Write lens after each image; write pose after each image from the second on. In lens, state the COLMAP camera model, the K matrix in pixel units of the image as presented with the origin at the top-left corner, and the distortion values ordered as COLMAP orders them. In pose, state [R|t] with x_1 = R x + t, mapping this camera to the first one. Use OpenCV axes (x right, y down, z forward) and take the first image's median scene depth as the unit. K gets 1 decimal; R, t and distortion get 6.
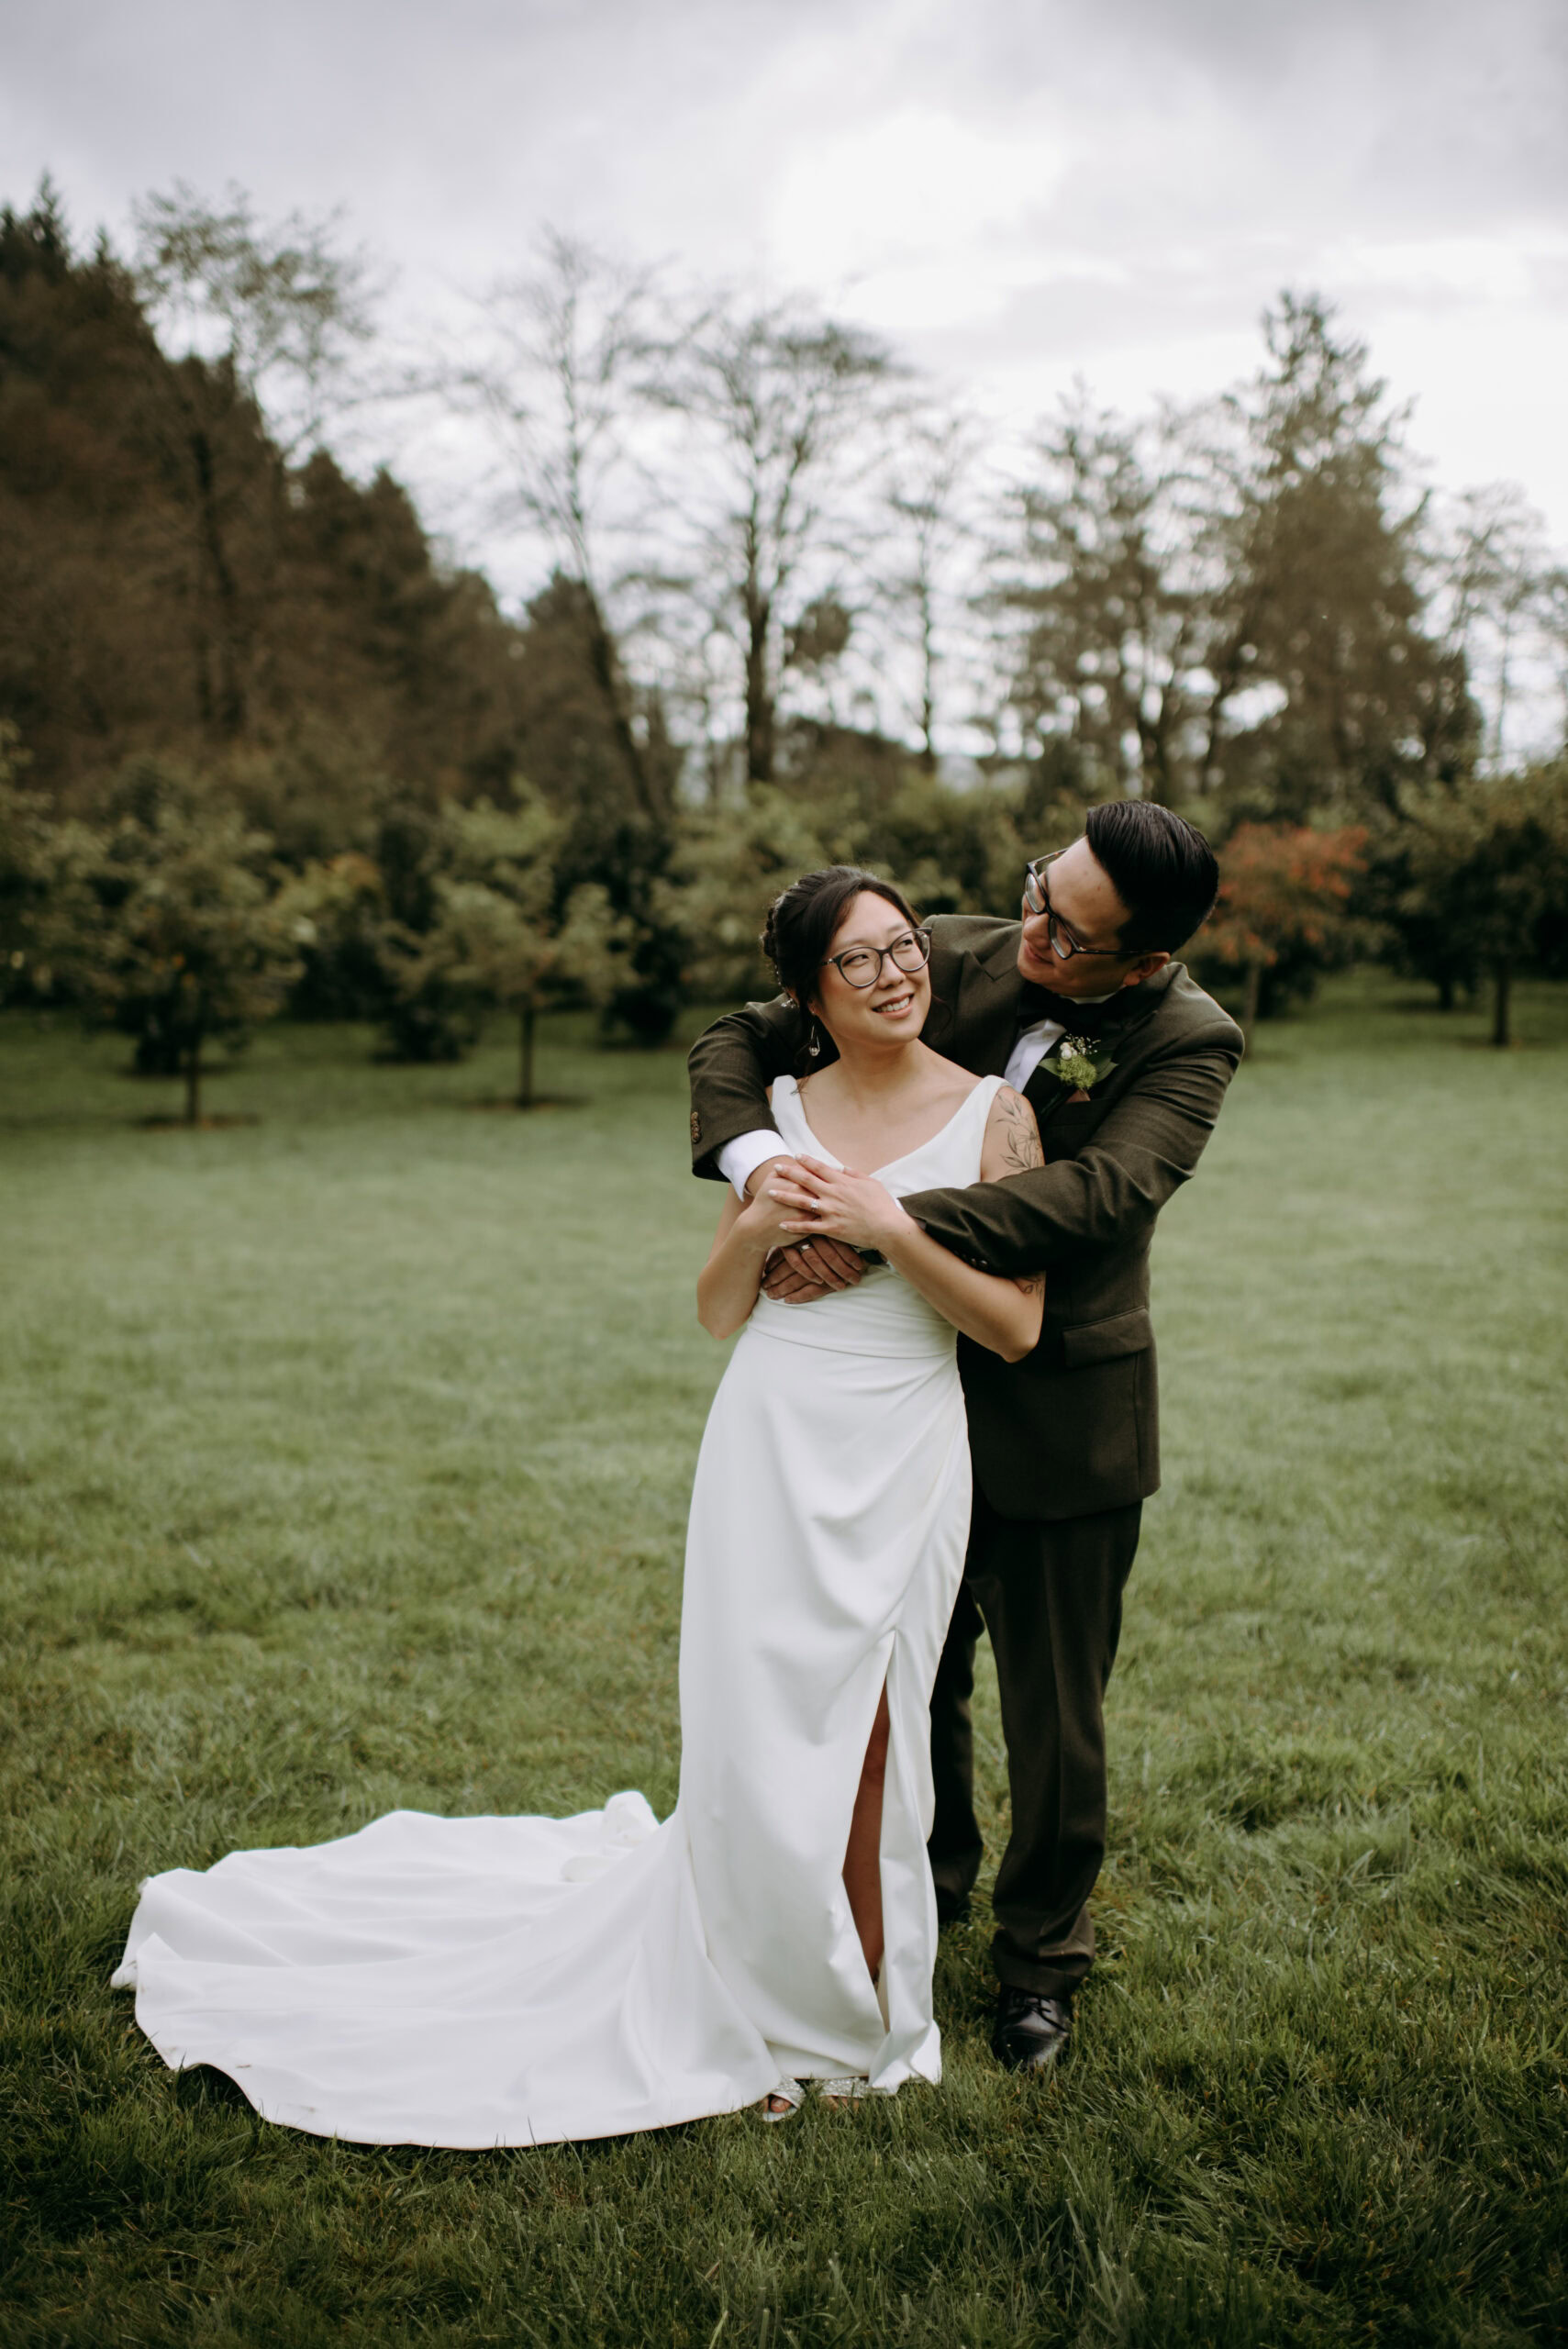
lens RADIAL K [[2295.5, 0, 784.0], [0, 2295.5, 1174.5], [0, 0, 1]] dist [-0.074251, 0.021408]
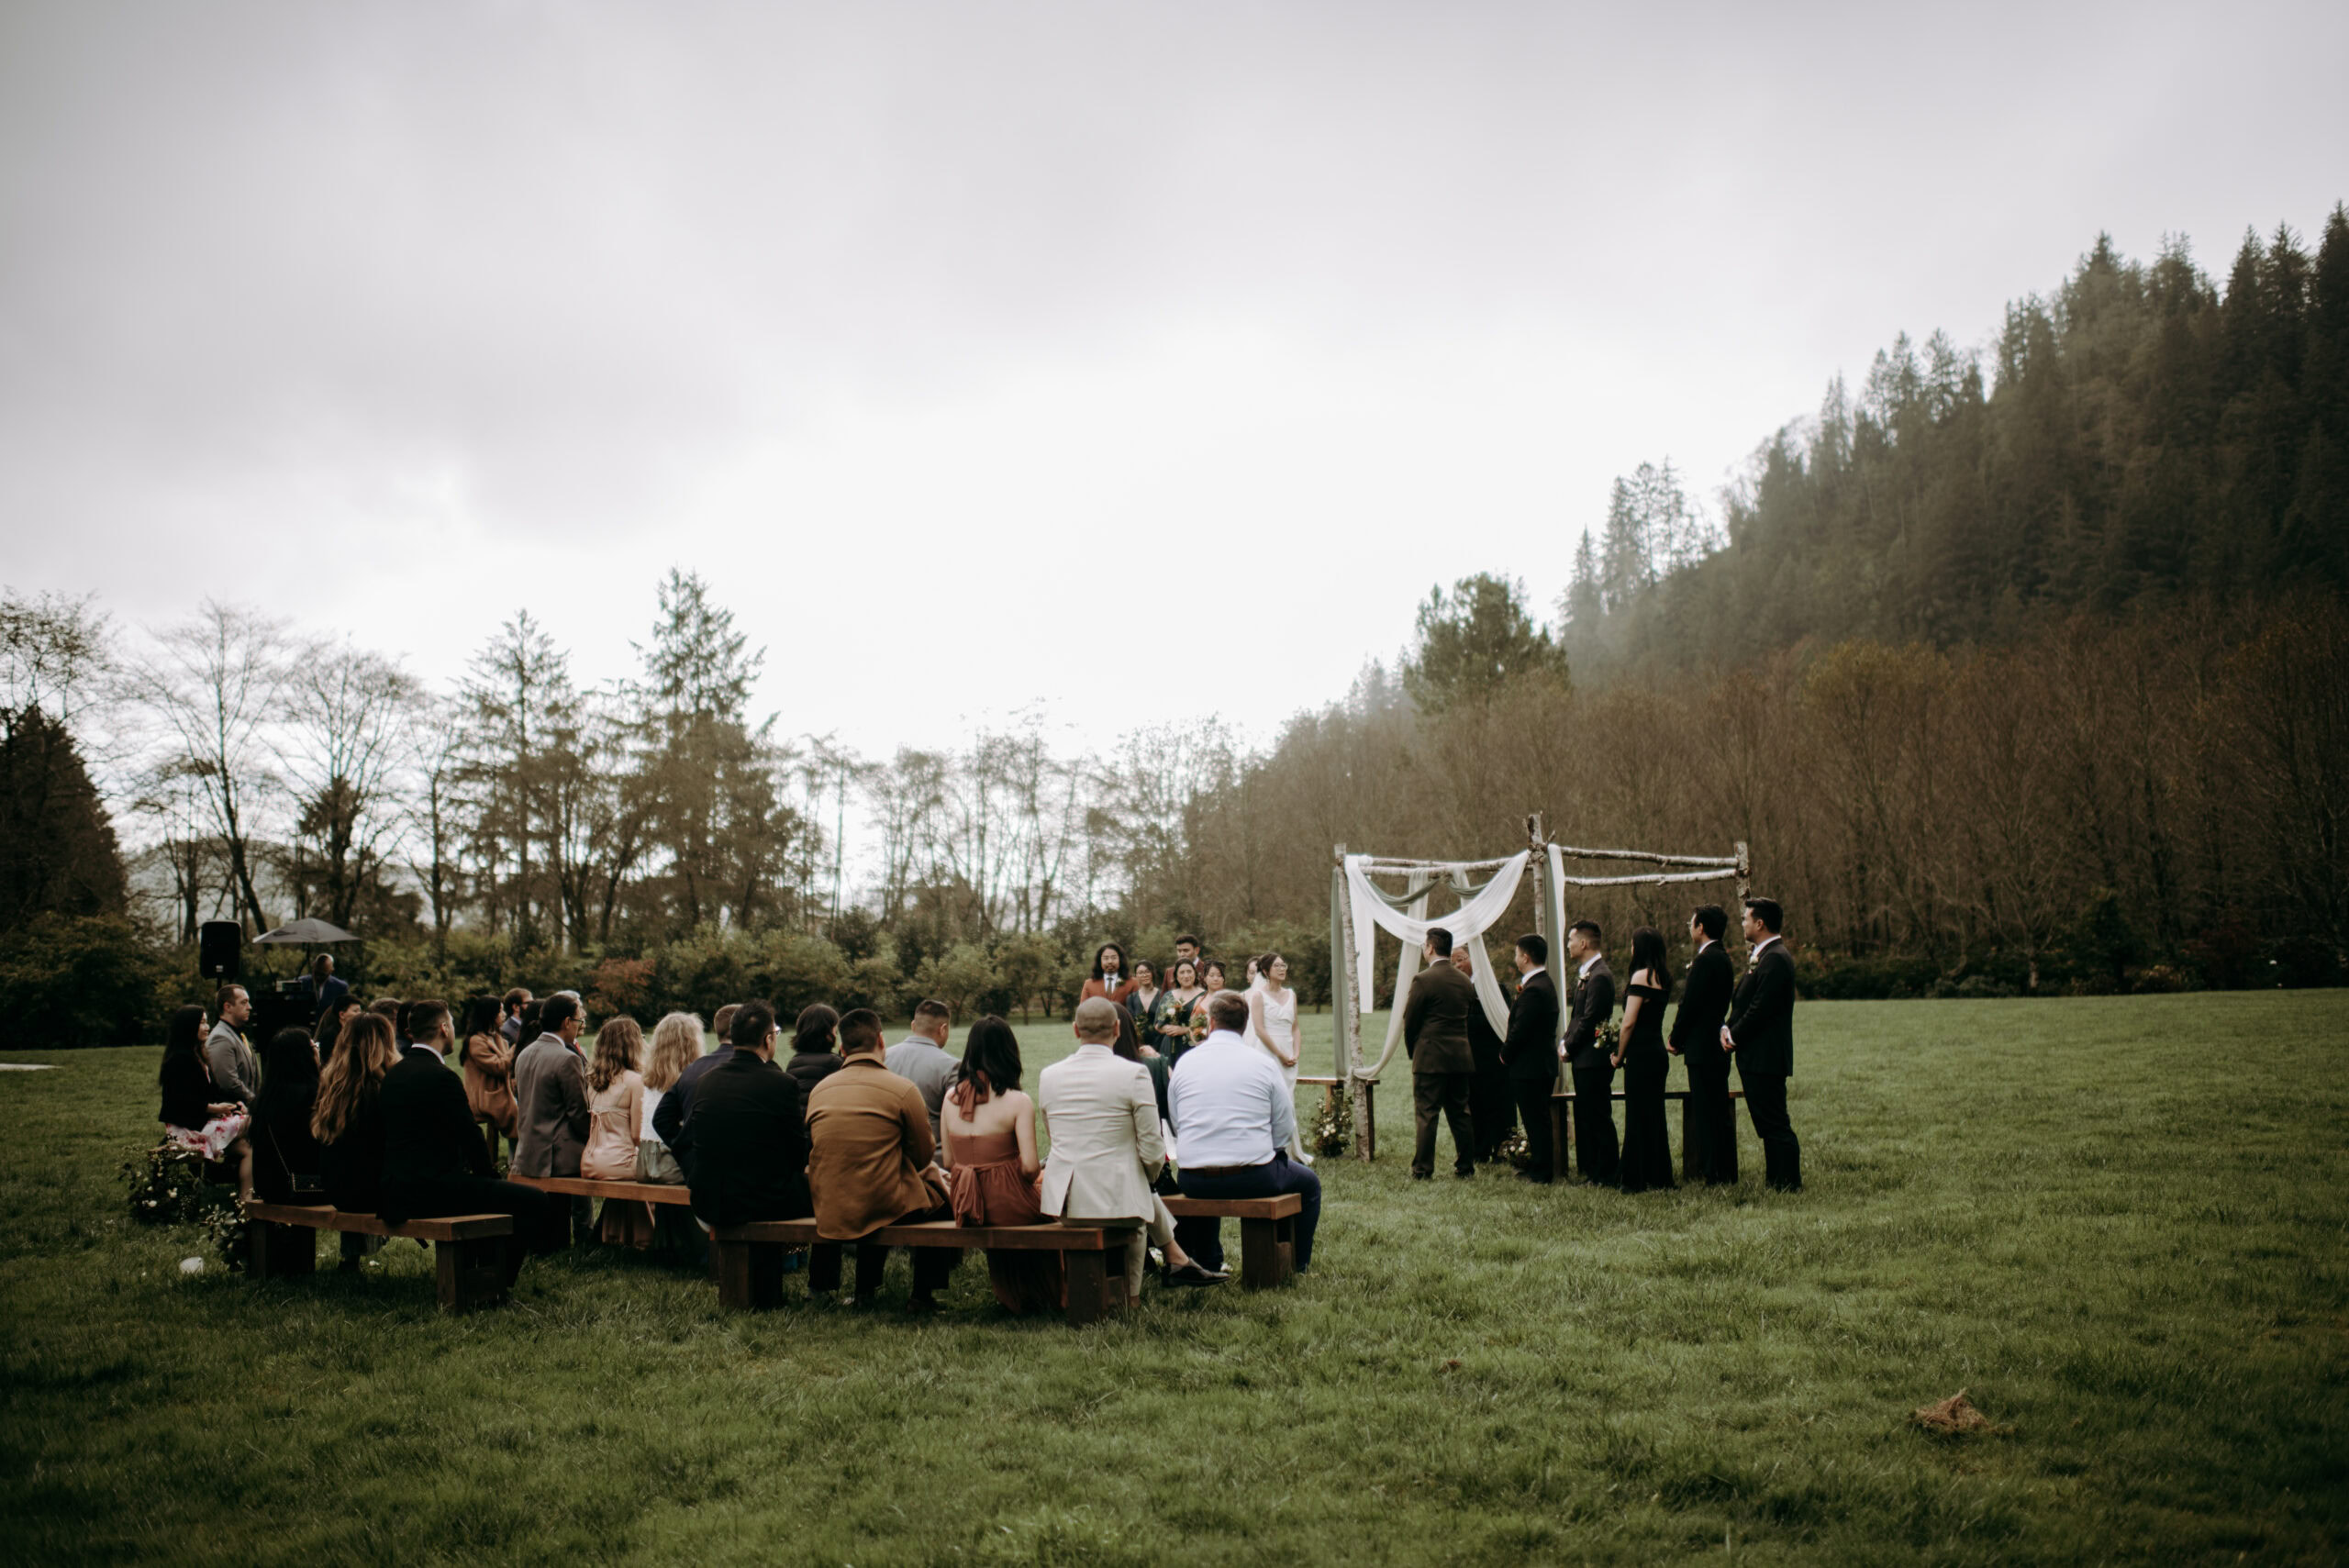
lens RADIAL K [[2295.5, 0, 1174.5], [0, 2295.5, 784.0], [0, 0, 1]] dist [-0.074251, 0.021408]
pose [[0.917616, 0.022339, 0.396839, -0.054740], [0.064391, 0.976875, -0.203883, 0.051353], [-0.392217, 0.212639, 0.894958, -0.371043]]
